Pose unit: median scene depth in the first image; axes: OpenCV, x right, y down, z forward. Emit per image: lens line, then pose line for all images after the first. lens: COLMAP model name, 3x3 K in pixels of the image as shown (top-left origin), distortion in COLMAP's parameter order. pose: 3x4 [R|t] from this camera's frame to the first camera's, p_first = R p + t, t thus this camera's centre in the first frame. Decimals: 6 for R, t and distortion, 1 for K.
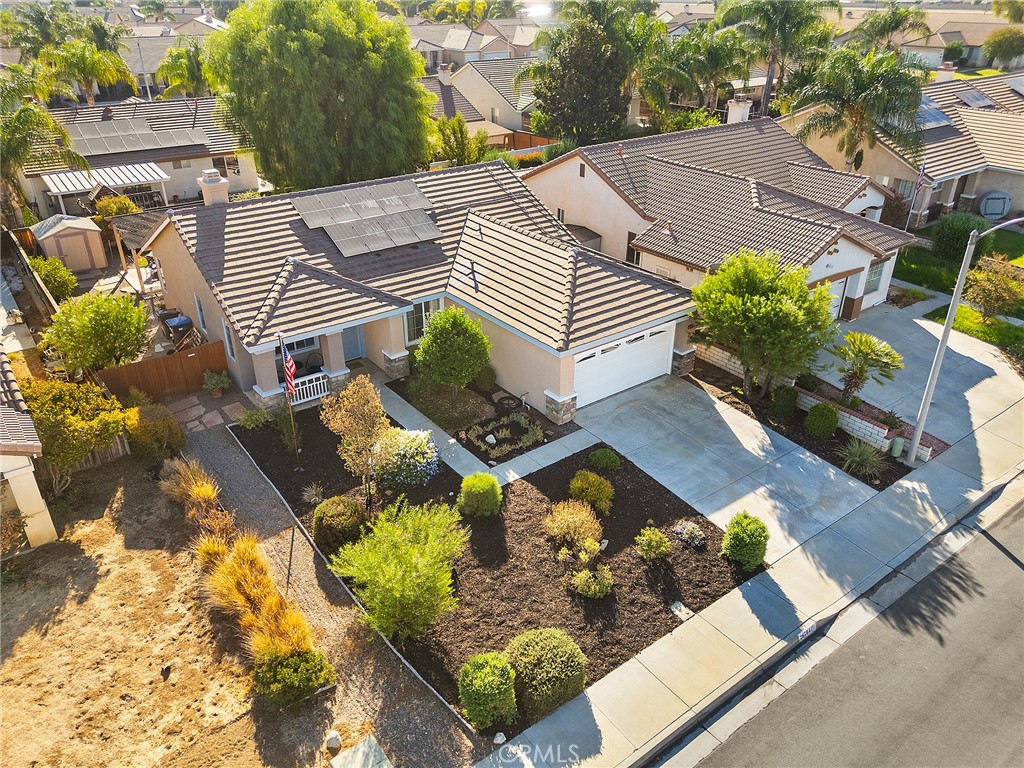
lens RADIAL K [[744.4, 0, 512.0], [0, 744.4, 384.0], [0, 0, 1]] dist [0.075464, -0.064255]
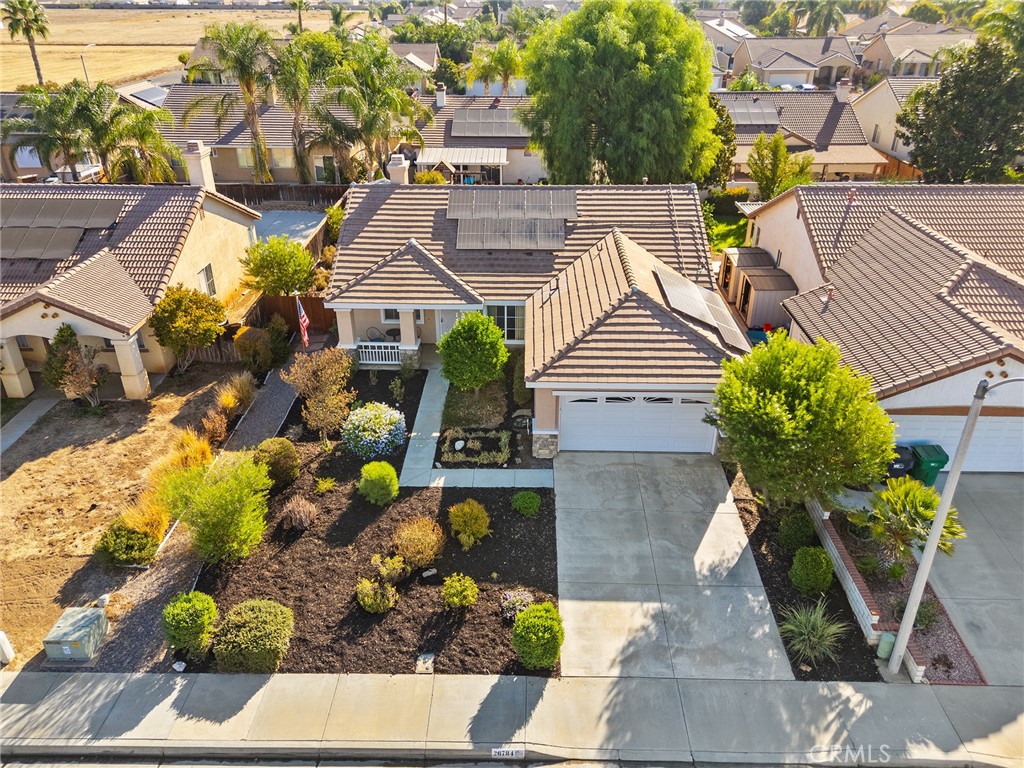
lens RADIAL K [[744.4, 0, 512.0], [0, 744.4, 384.0], [0, 0, 1]] dist [0.075464, -0.064255]
pose [[0.788121, 0.291424, -0.542159, 0.517750], [-0.293053, 0.952234, 0.085848, -0.105870], [0.541281, 0.091223, 0.835879, 0.166743]]
